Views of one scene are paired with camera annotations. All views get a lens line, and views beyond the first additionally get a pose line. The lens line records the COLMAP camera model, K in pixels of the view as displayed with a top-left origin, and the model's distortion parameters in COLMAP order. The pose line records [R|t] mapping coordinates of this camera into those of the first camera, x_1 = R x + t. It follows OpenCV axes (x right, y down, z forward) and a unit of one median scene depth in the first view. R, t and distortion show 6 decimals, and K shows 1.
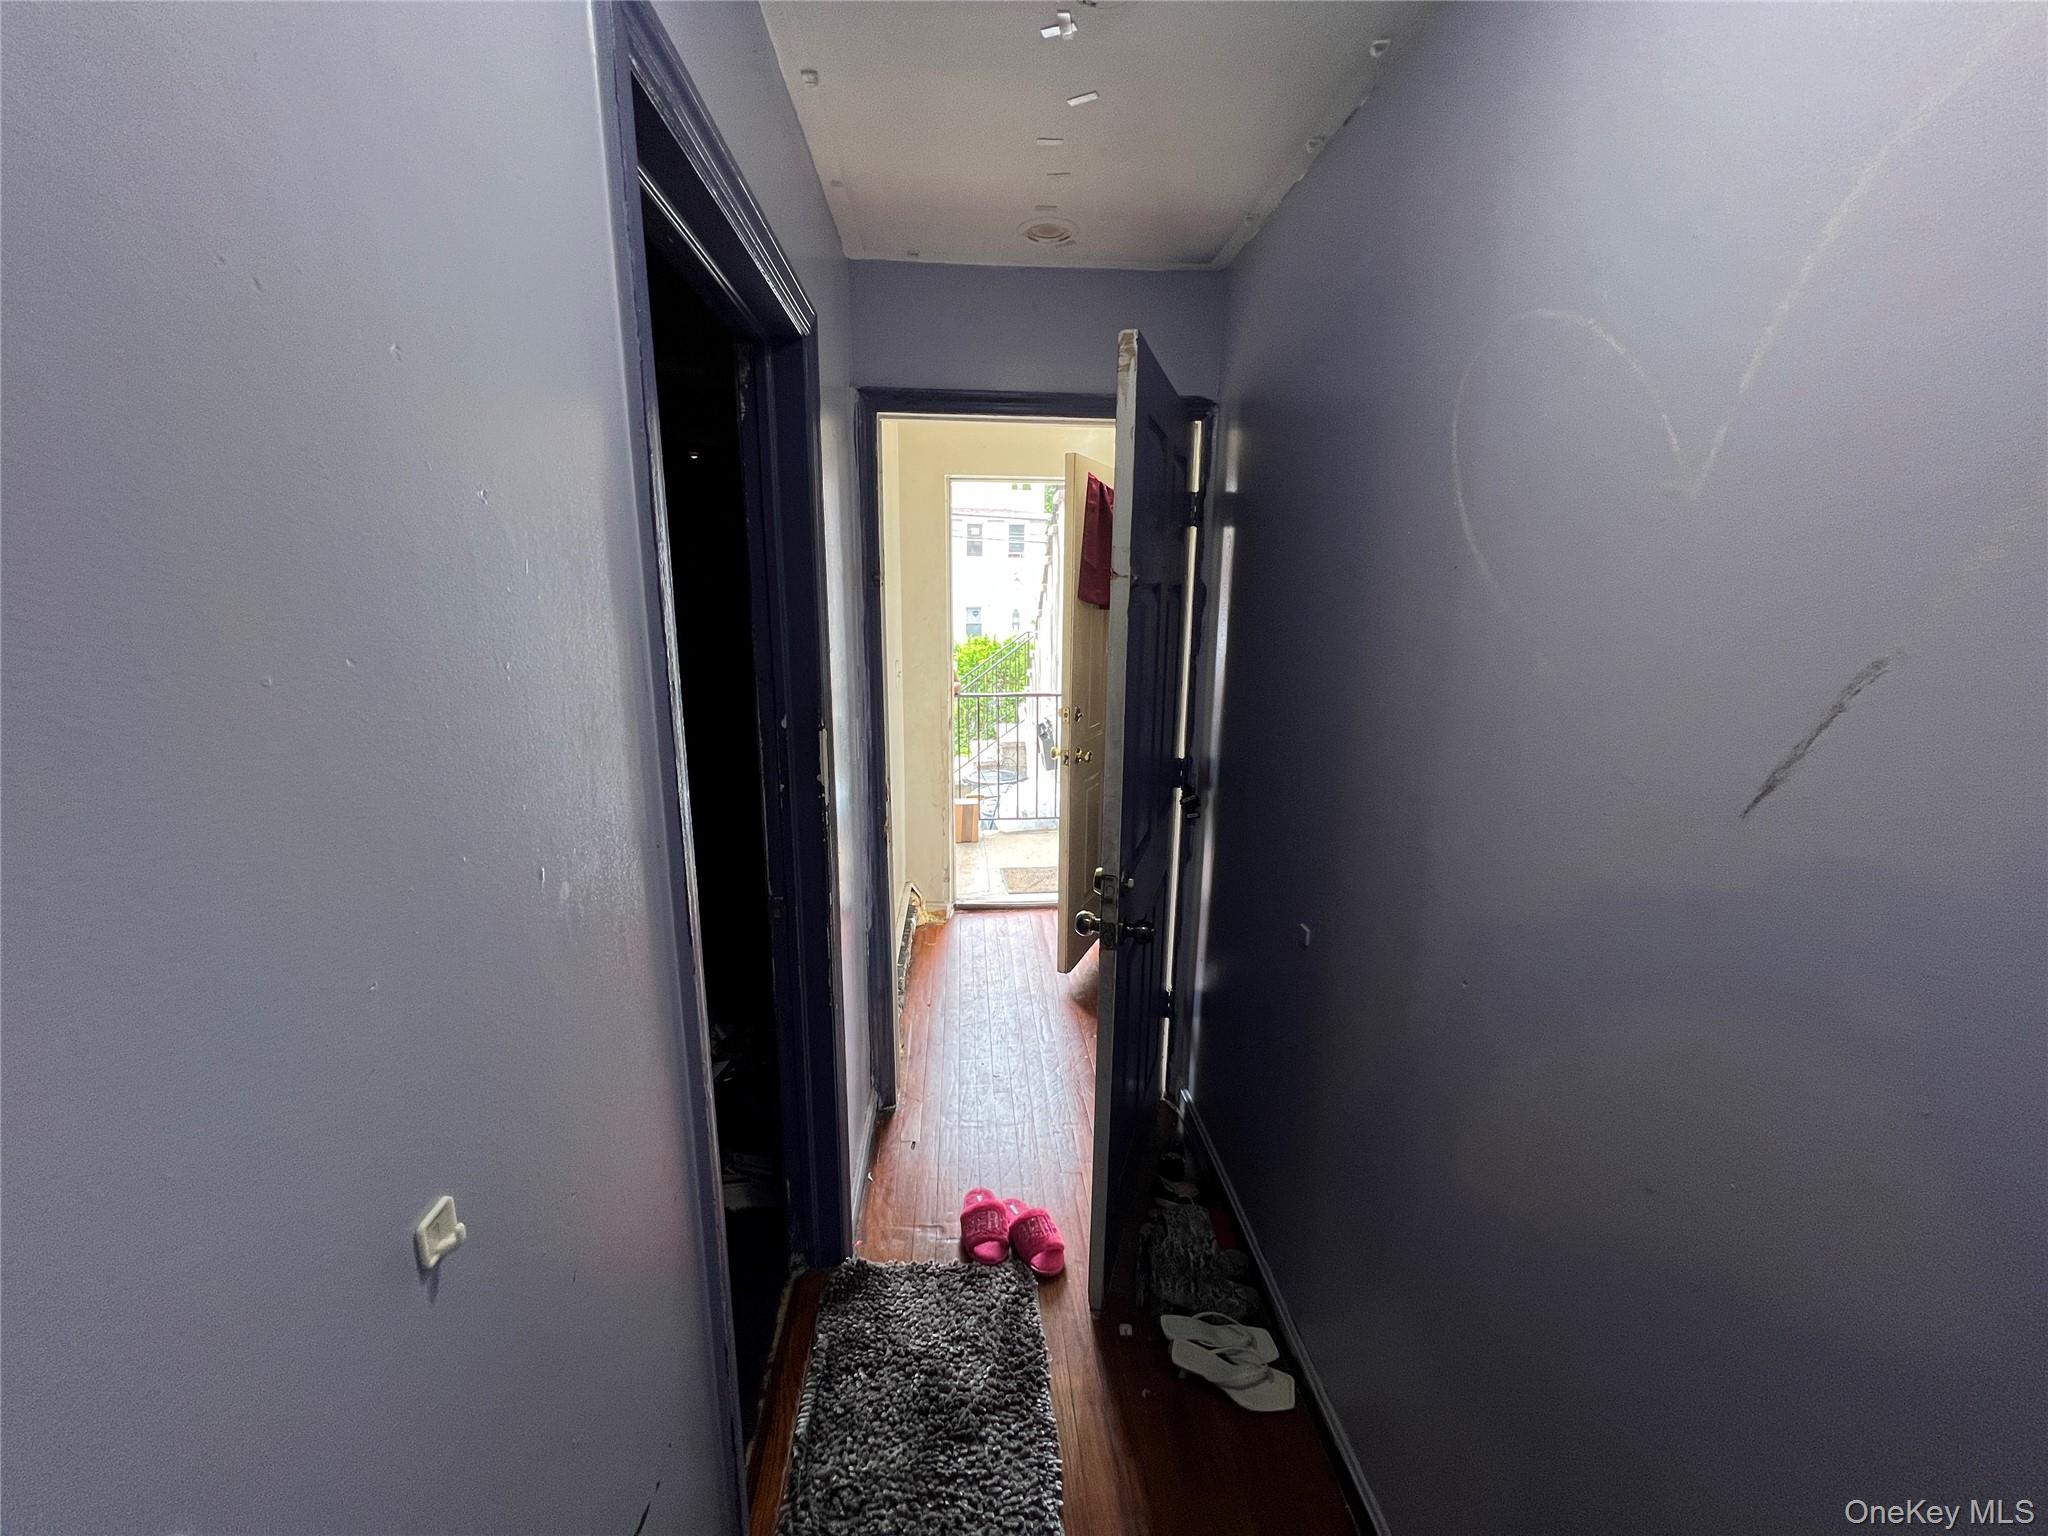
lens RADIAL K [[821.5, 0, 1022.5], [0, 821.5, 770.3], [0, 0, 1]] dist [-0.000854, -0.000169]
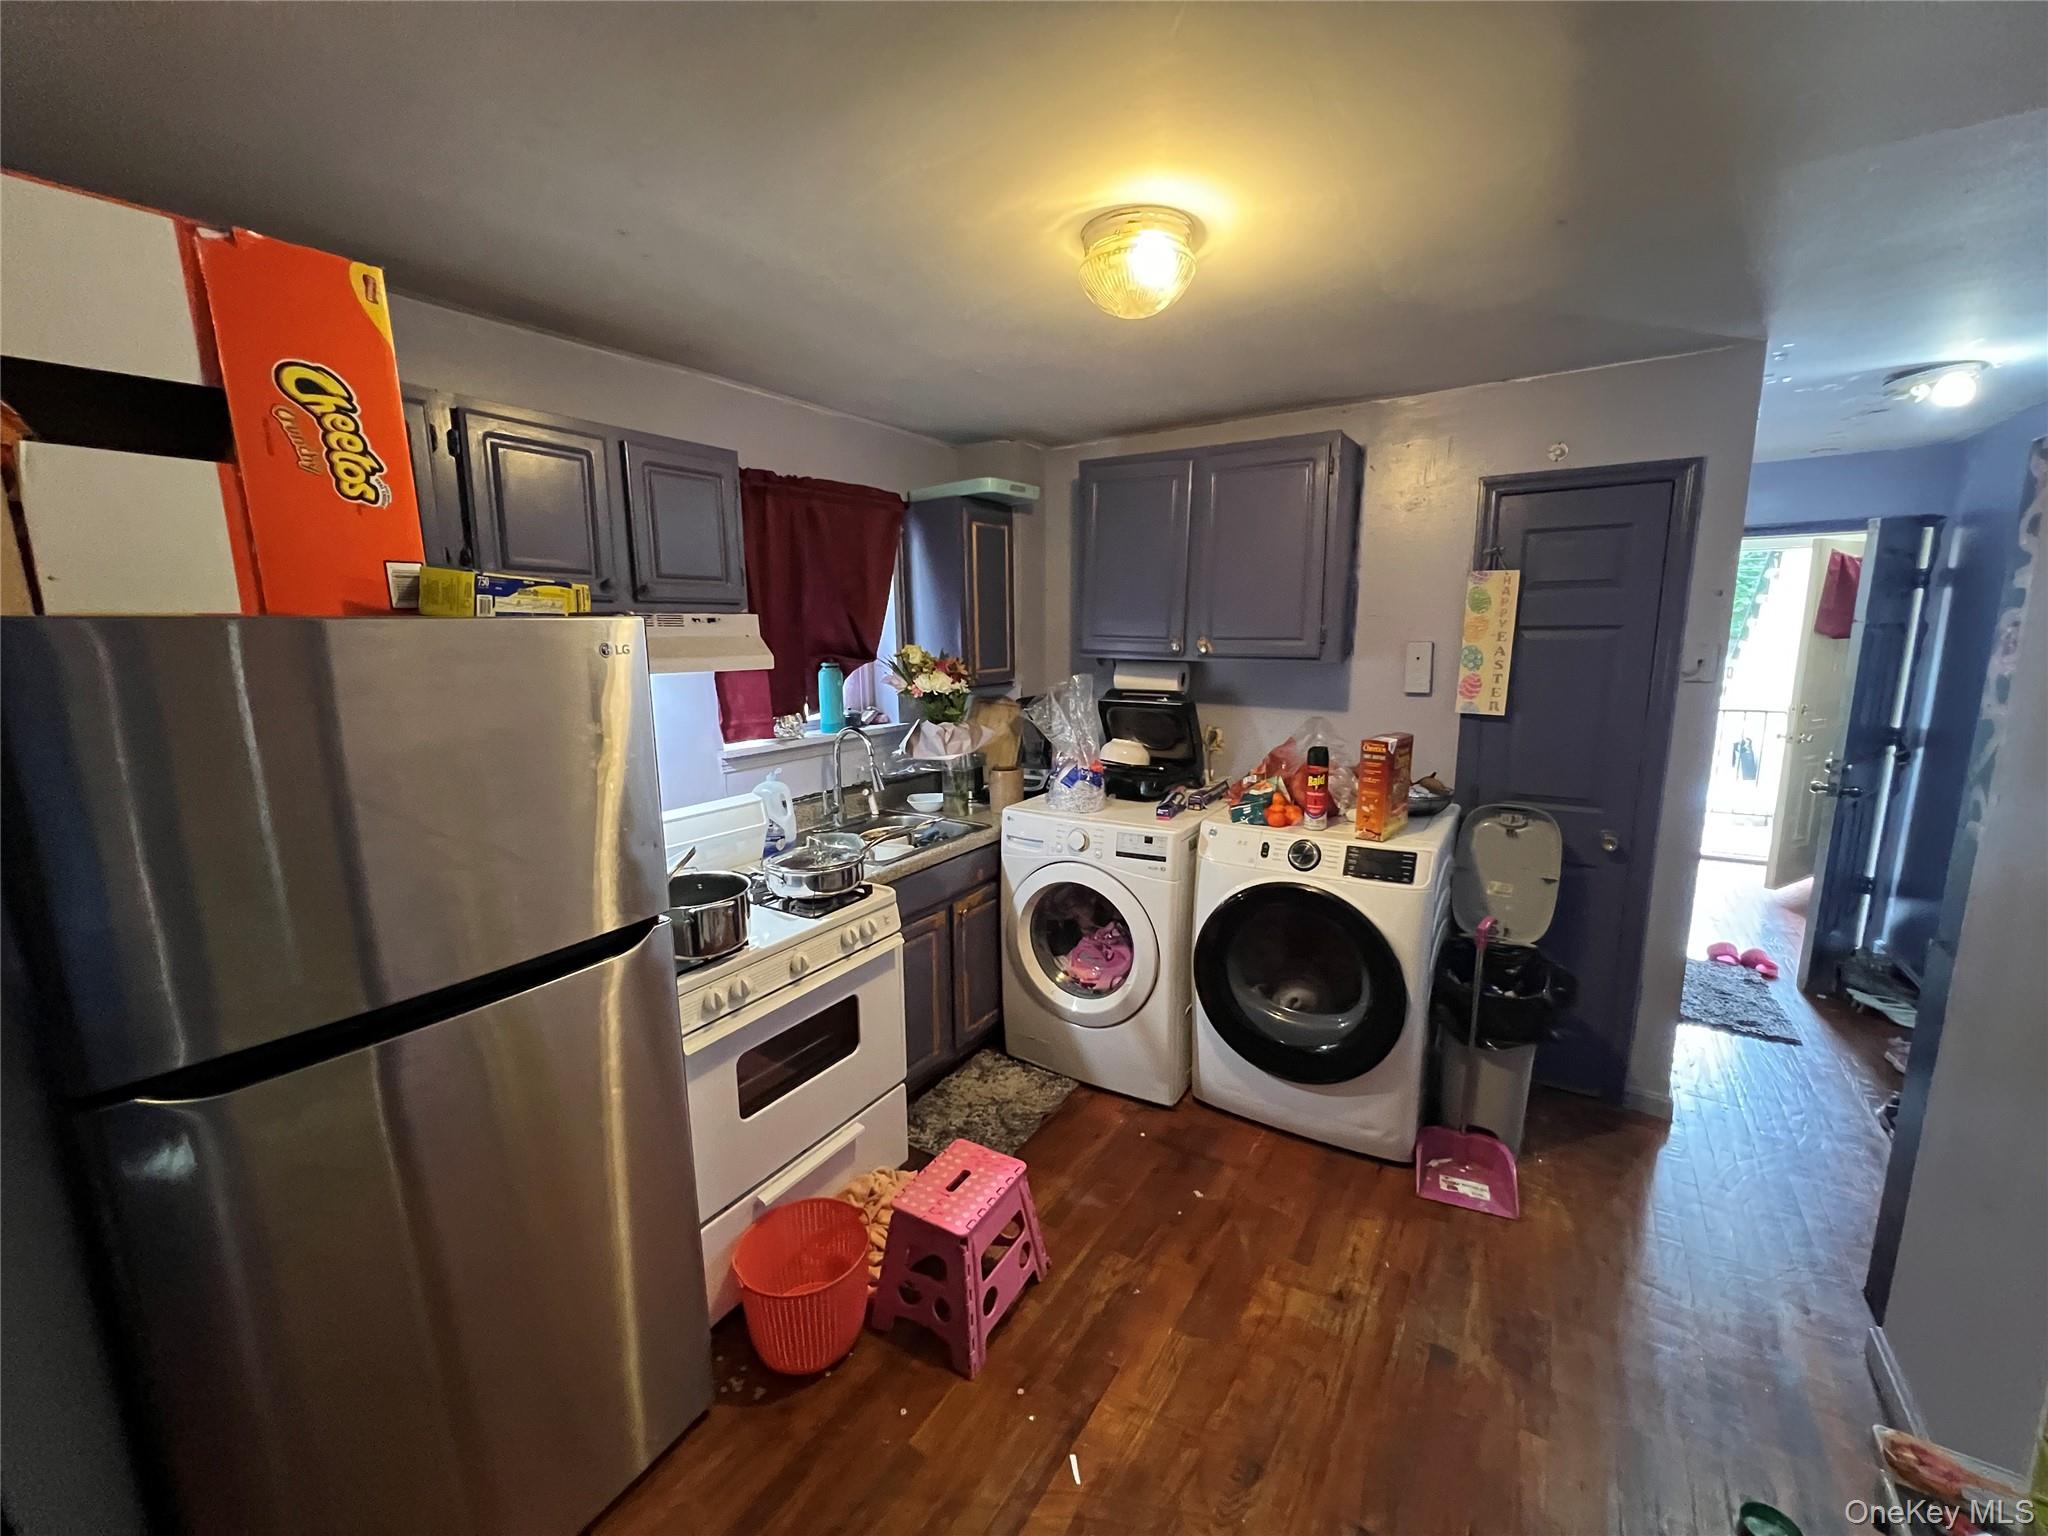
lens RADIAL K [[821.5, 0, 1027.7], [0, 821.5, 772.5], [0, 0, 1]] dist [-0.000854, -0.000169]
pose [[0.792165, 0.085161, -0.604337, -0.186770], [-0.111245, 0.993776, -0.005780, 0.282918], [0.600083, 0.071808, 0.796708, -1.365984]]
